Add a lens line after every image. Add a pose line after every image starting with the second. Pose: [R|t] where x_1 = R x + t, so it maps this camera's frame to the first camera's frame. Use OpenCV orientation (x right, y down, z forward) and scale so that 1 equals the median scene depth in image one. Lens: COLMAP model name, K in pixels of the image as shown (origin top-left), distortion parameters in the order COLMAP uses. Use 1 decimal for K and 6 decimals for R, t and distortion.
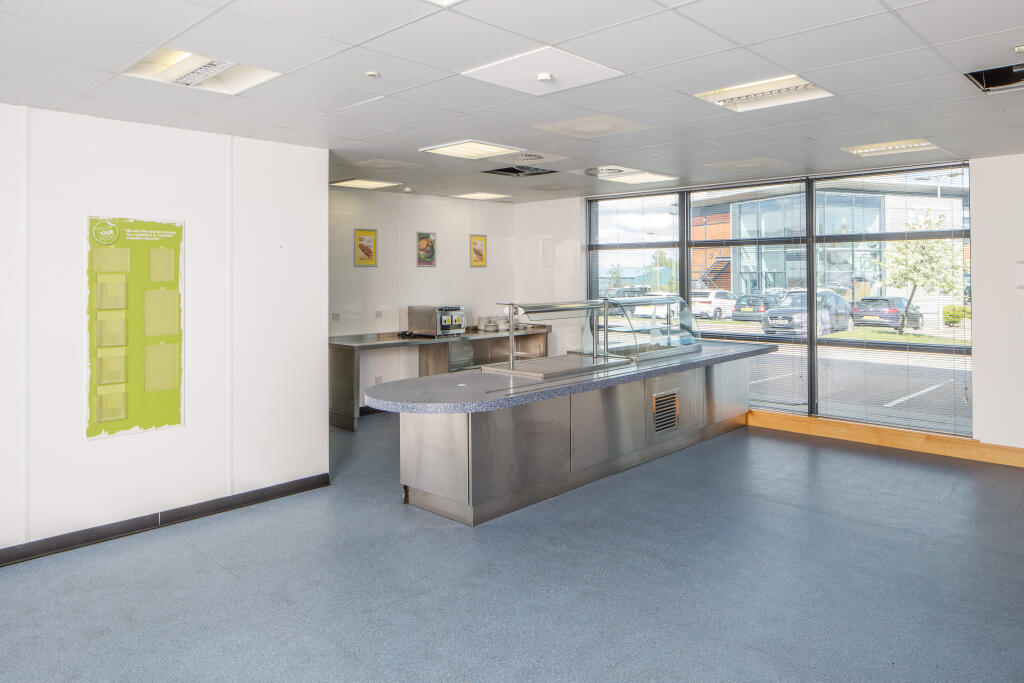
lens RADIAL K [[694.3, 0, 512.0], [0, 694.3, 341.5], [0, 0, 1]] dist [-0.000966, 0.001285]
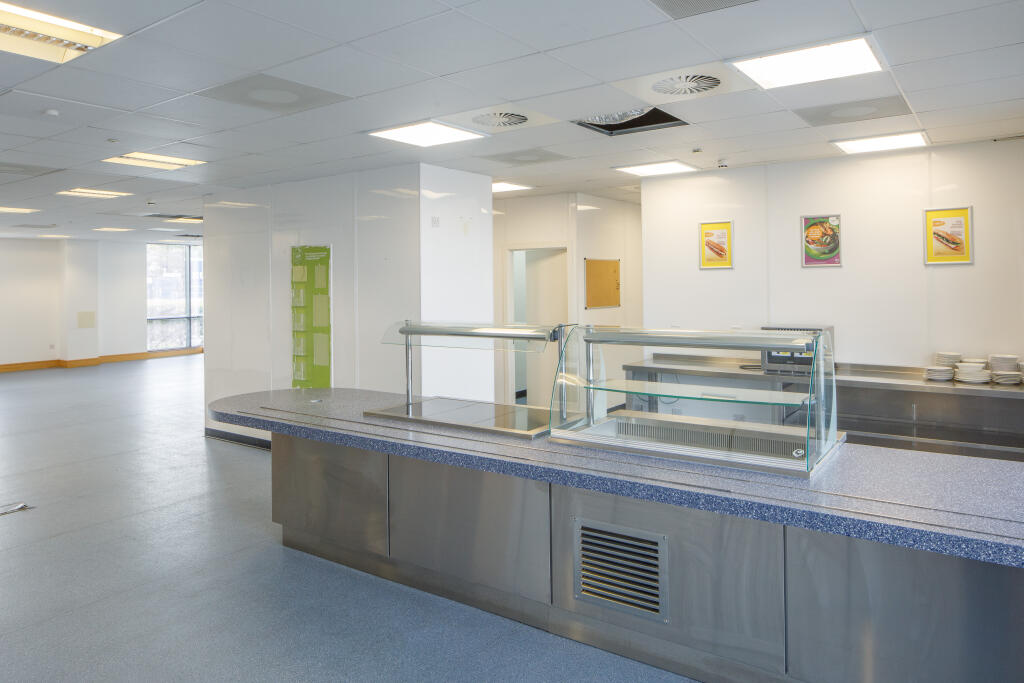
lens RADIAL K [[694.3, 0, 512.0], [0, 694.3, 341.5], [0, 0, 1]] dist [-0.000966, 0.001285]
pose [[0.151916, 0.092202, -0.984084, 0.574626], [-0.083878, 0.993250, 0.080112, -0.076364], [0.984828, 0.070373, 0.158624, 0.711982]]
